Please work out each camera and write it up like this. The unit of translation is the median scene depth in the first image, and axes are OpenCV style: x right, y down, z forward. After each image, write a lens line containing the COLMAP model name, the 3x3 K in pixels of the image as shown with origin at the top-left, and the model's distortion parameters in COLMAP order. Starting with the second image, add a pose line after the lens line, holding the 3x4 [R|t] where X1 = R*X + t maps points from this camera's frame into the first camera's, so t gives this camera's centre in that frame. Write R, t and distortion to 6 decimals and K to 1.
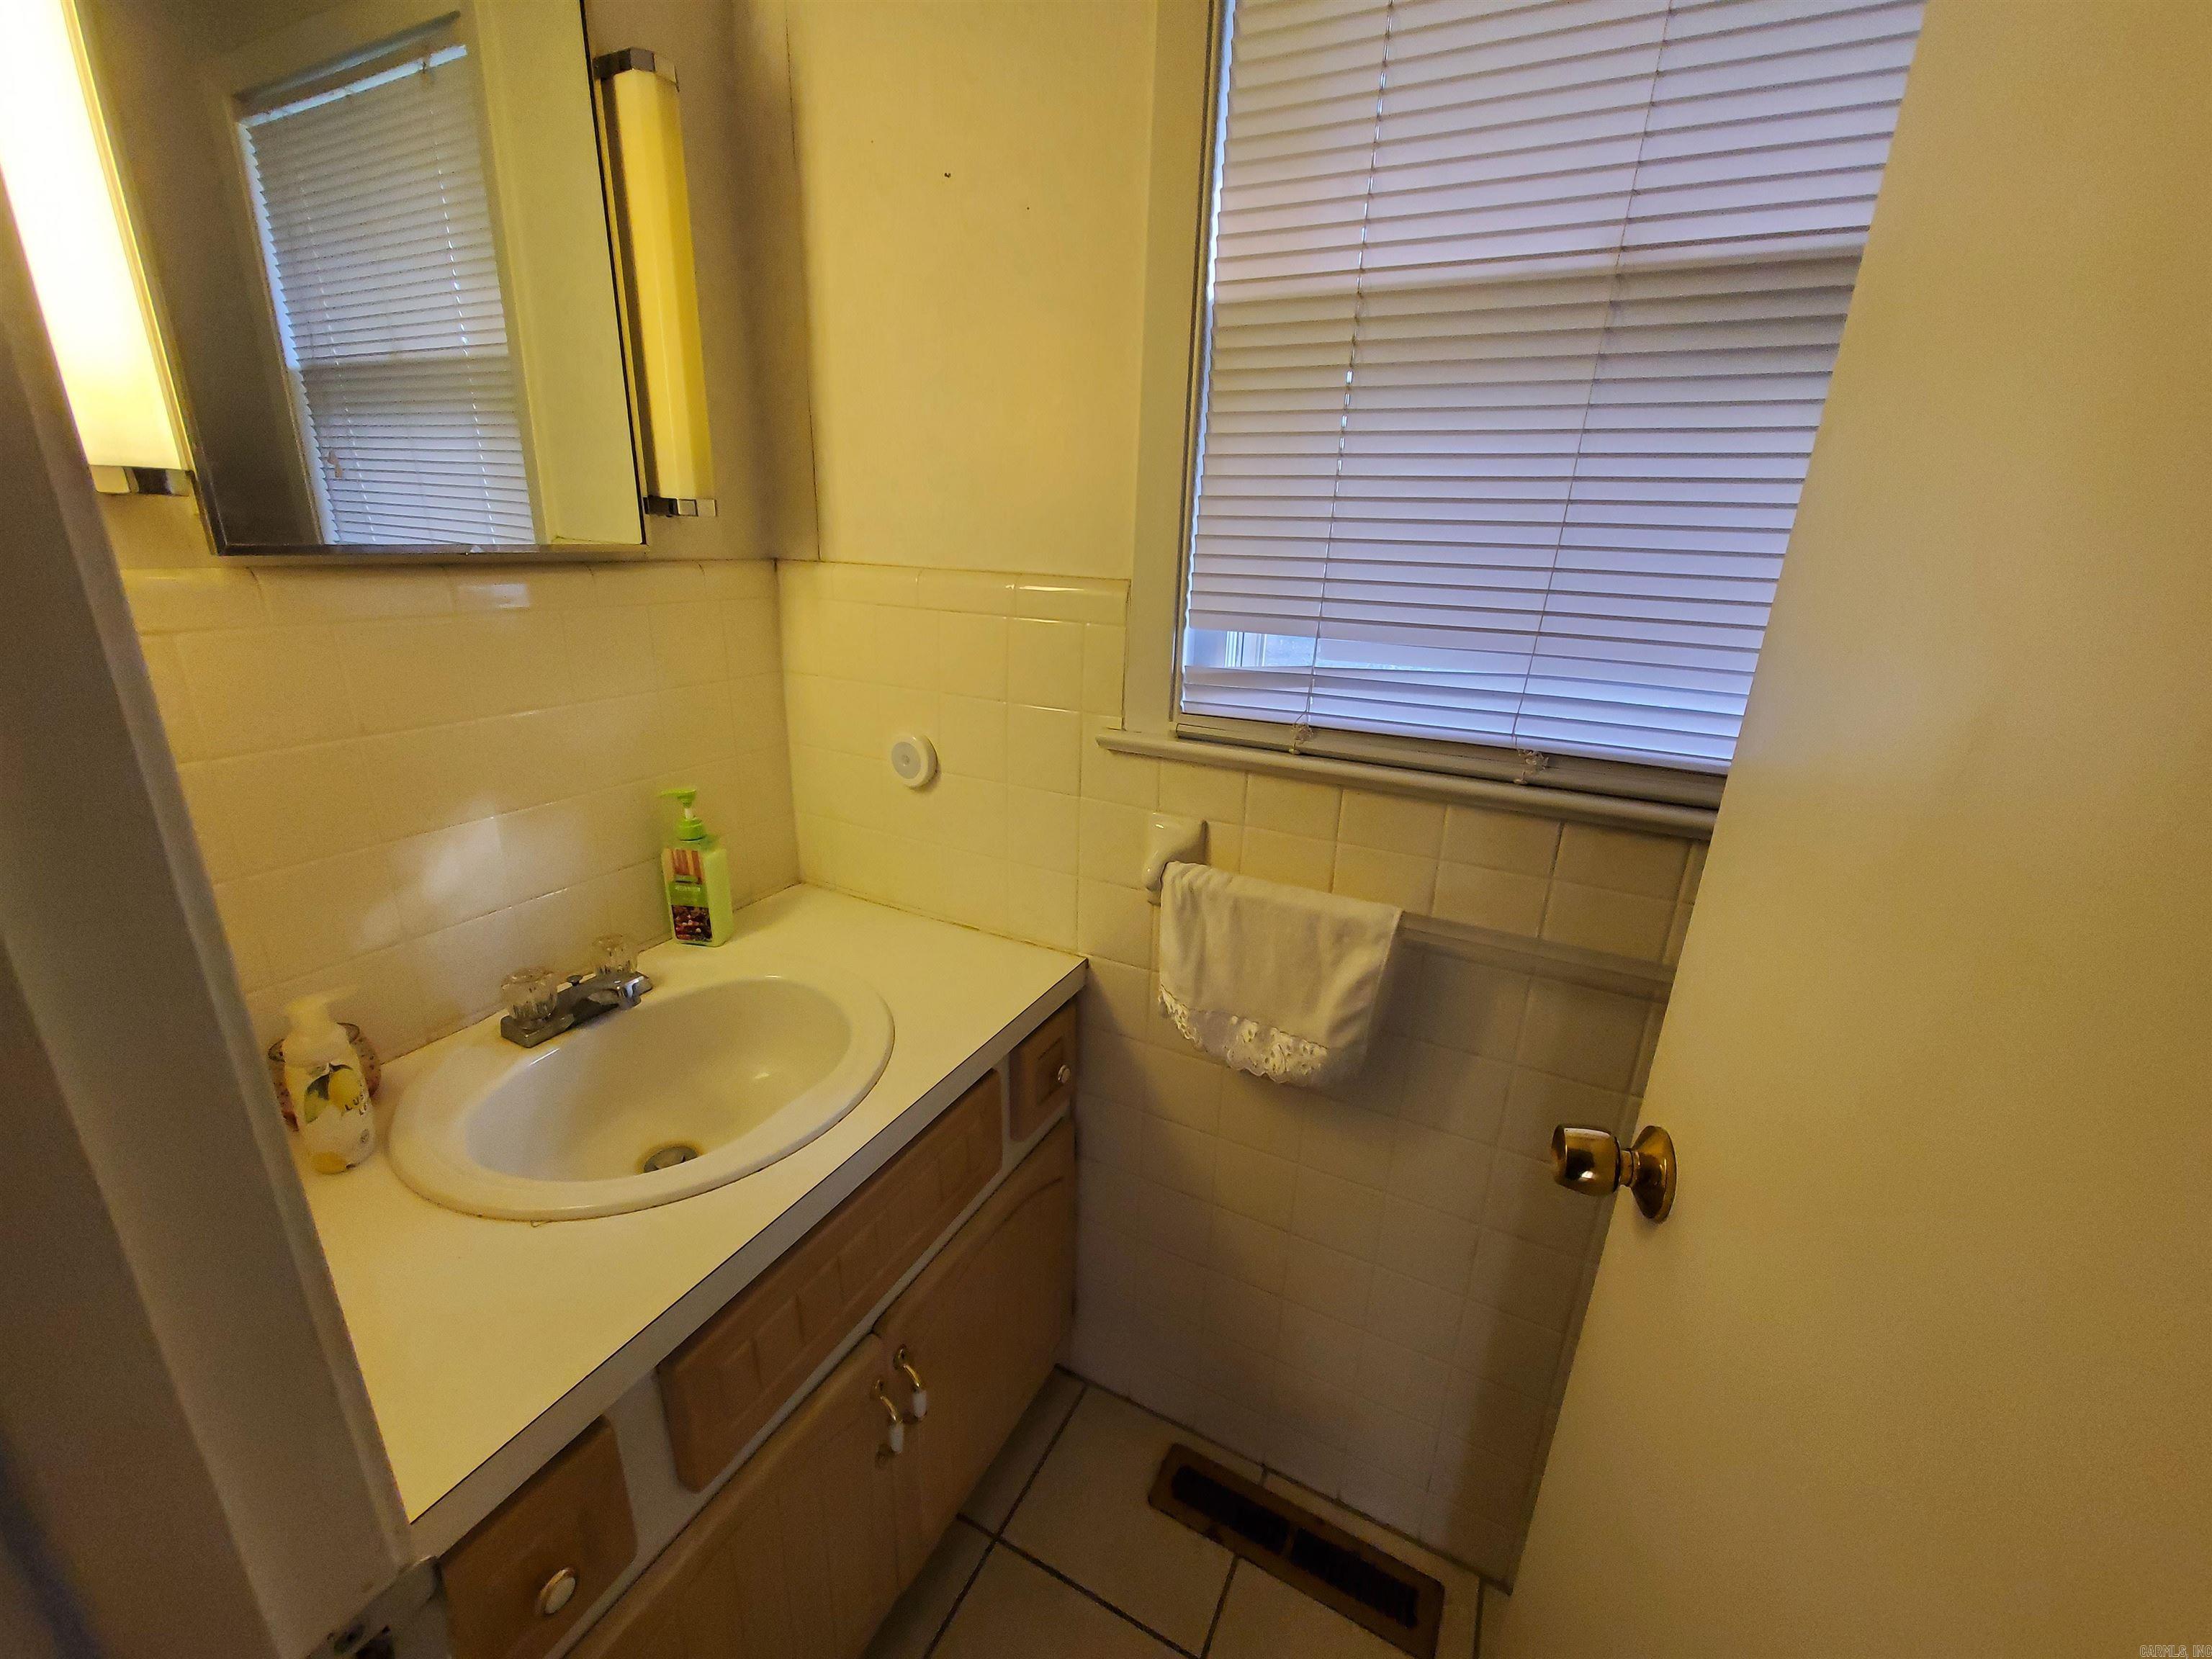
lens RADIAL K [[899.3, 0, 1106.0], [0, 899.3, 829.5], [0, 0, 1]] dist [0.016341, 0.000044]
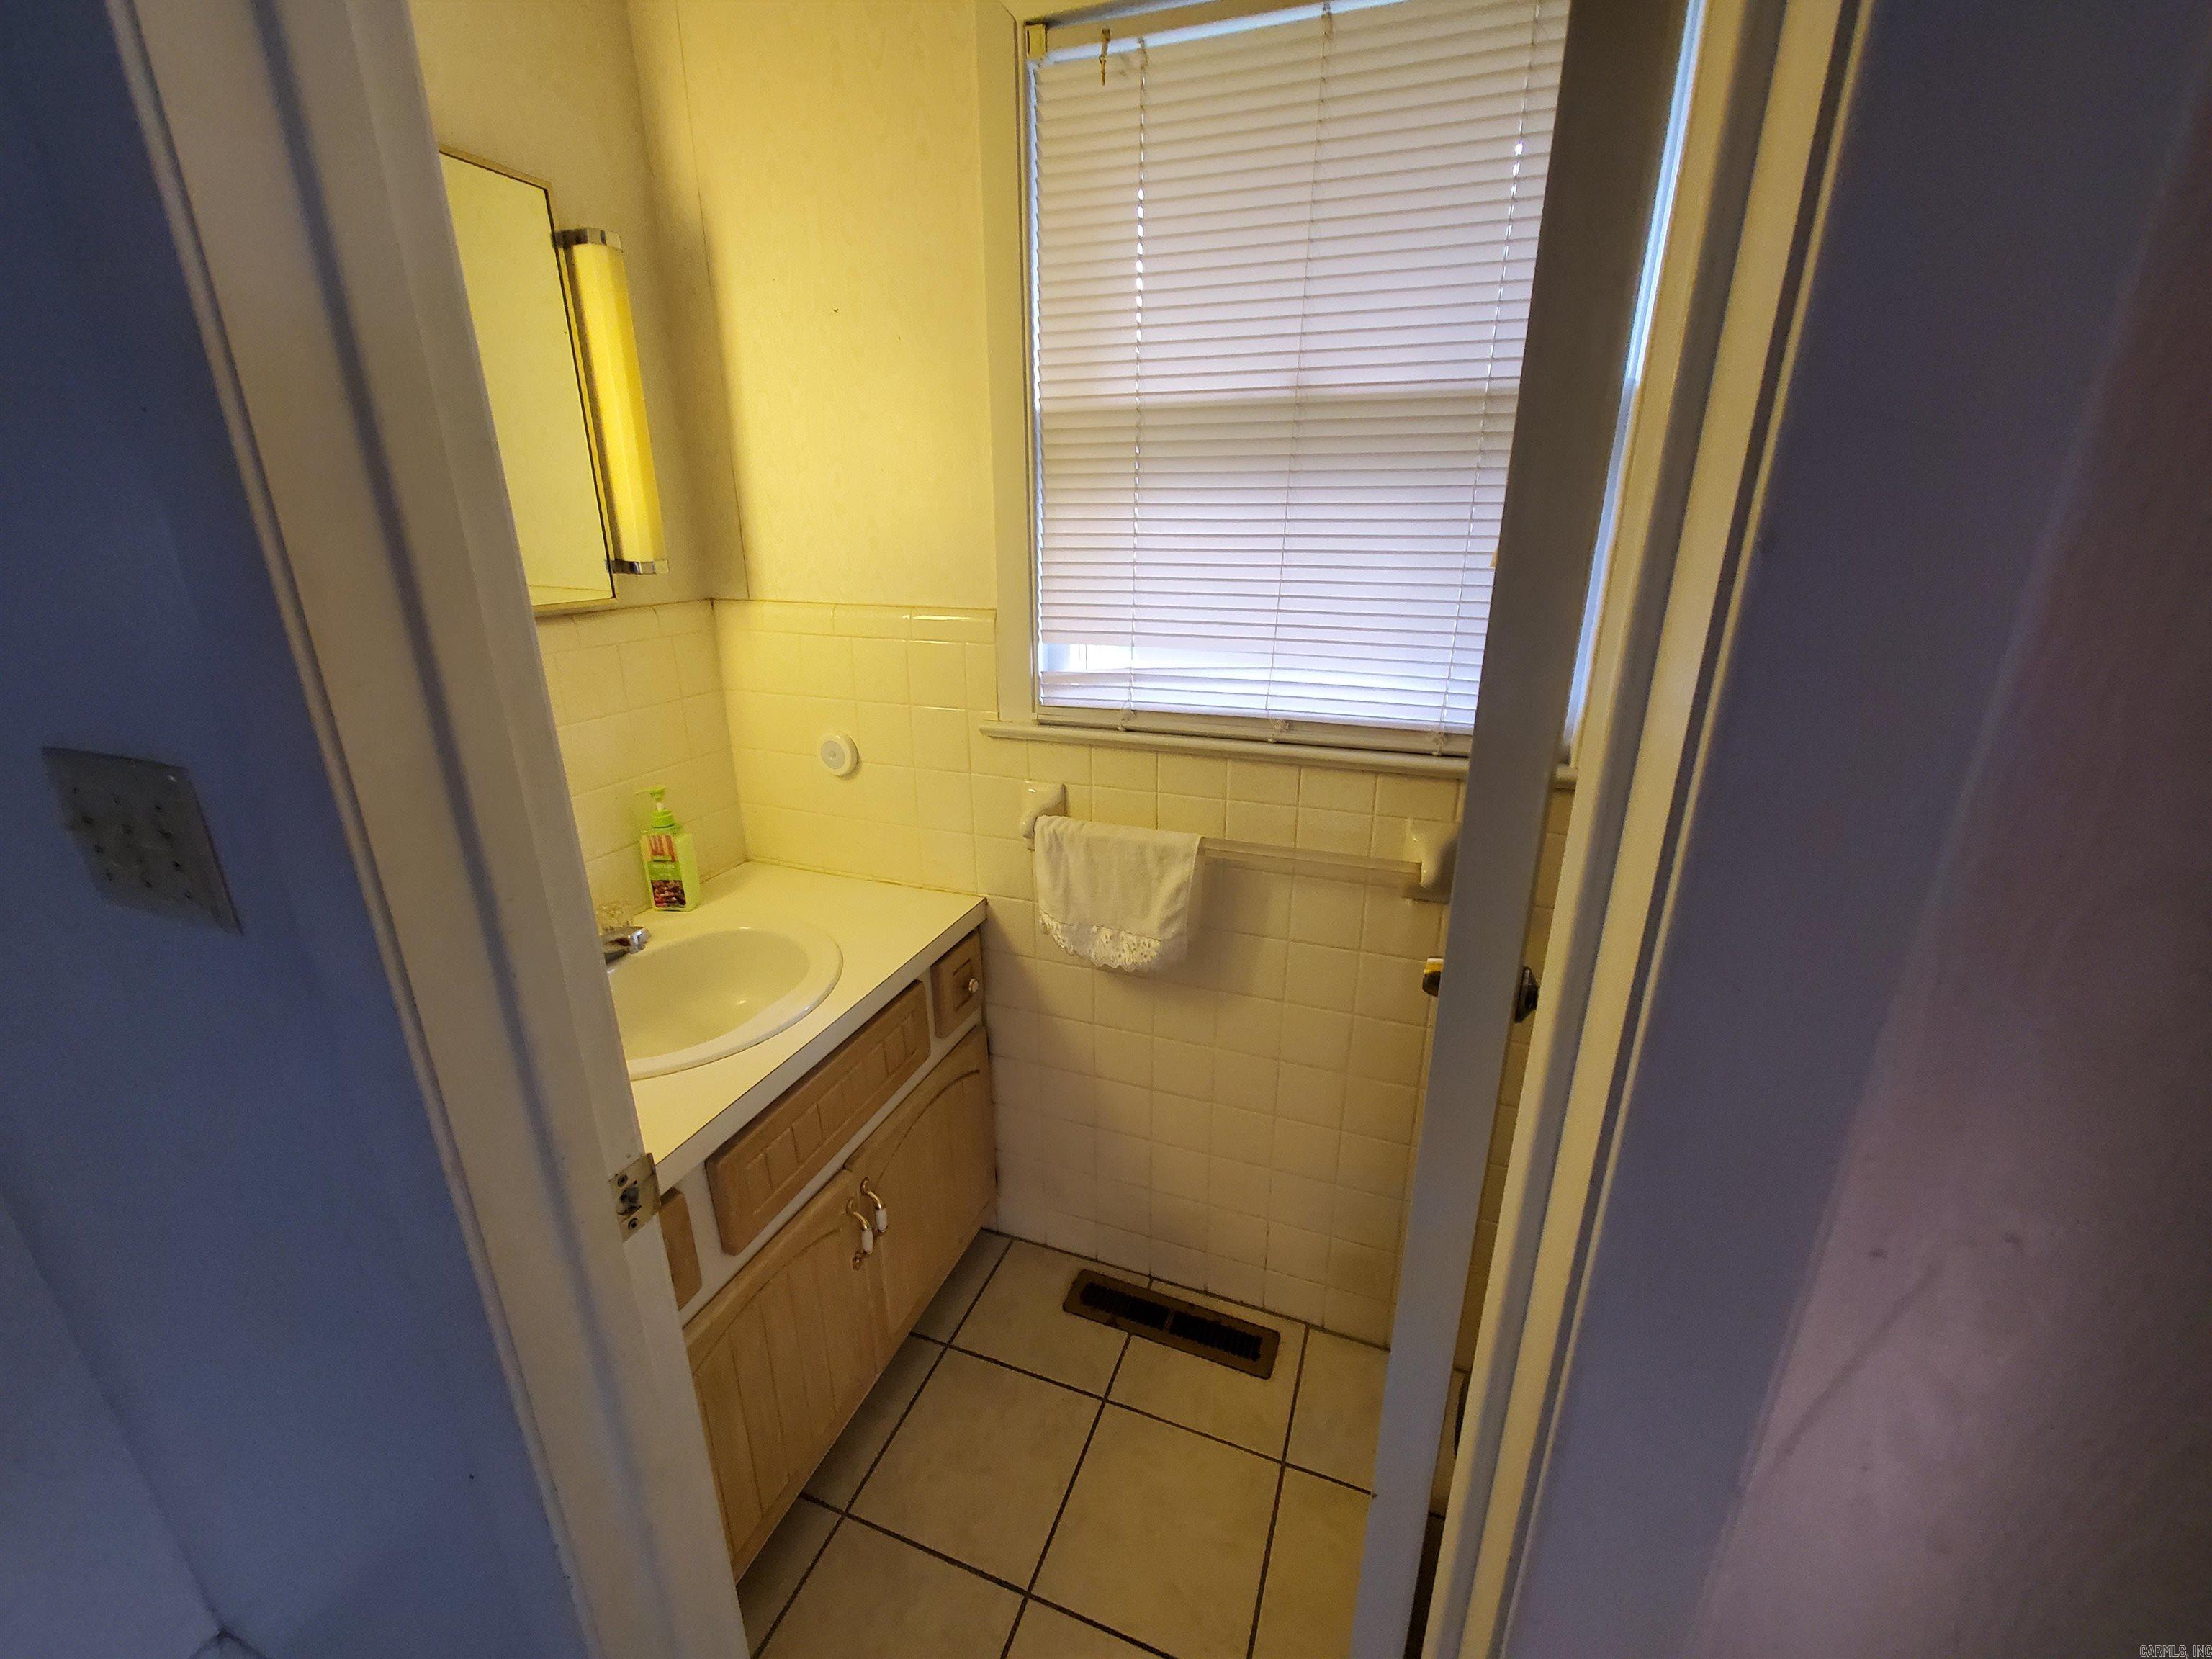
lens RADIAL K [[877.3, 0, 1106.0], [0, 877.3, 829.5], [0, 0, 1]] dist [-0.002993, 0.000004]
pose [[0.992601, -0.068895, 0.099987, 0.036170], [0.067537, 0.997574, 0.016906, 0.039778], [-0.100909, -0.010028, 0.994845, -0.319757]]
